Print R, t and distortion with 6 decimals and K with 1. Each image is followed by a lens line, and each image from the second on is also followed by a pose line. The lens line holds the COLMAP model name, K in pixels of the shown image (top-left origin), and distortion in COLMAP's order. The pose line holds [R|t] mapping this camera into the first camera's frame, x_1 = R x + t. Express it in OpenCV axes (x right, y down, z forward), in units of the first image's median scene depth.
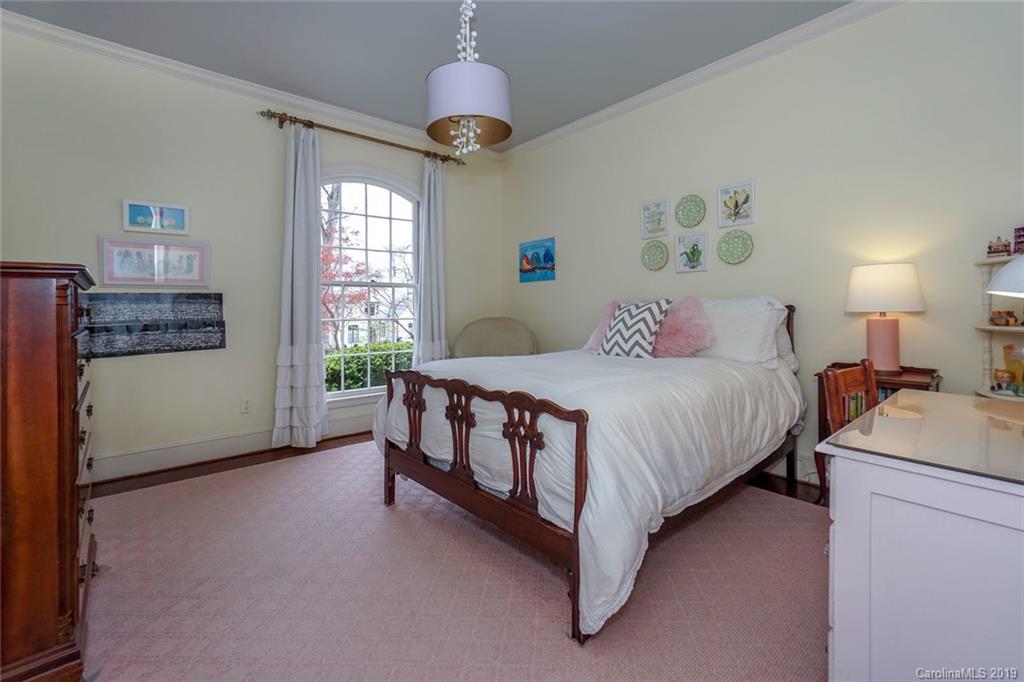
lens RADIAL K [[449.0, 0, 508.5], [0, 449.0, 308.6], [0, 0, 1]] dist [-0.001973, -0.000162]
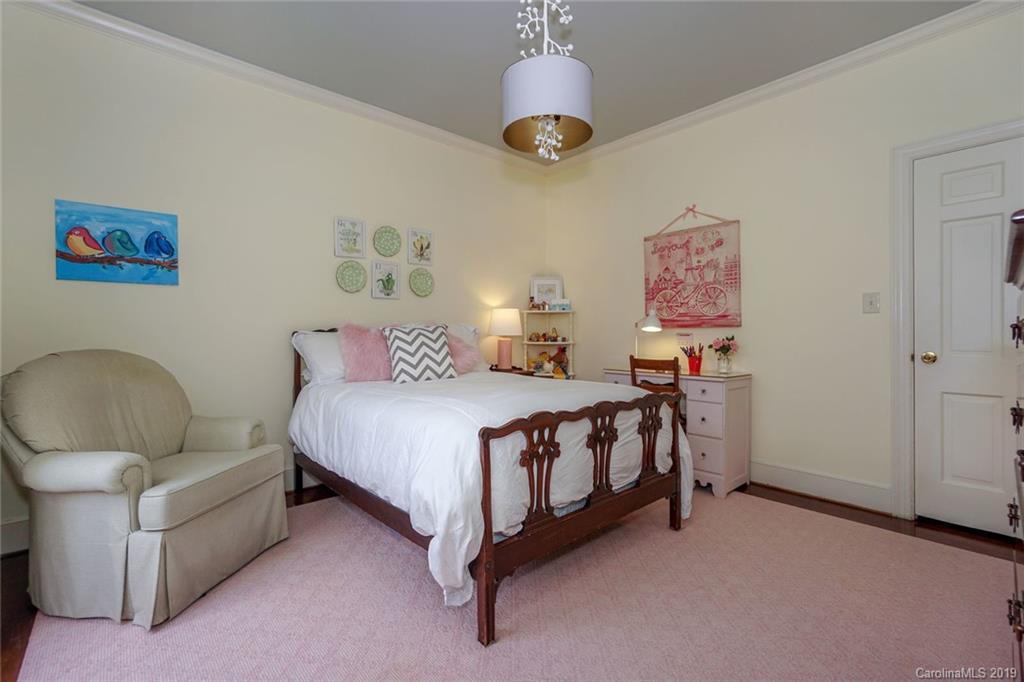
lens RADIAL K [[446.4, 0, 512.0], [0, 446.4, 341.0], [0, 0, 1]] dist [-0.000097, 0.000169]
pose [[-0.006762, -0.012924, 0.999894, -0.701873], [0.000971, 0.999916, 0.012931, 0.005355], [-0.999977, 0.001058, -0.006749, 0.764605]]
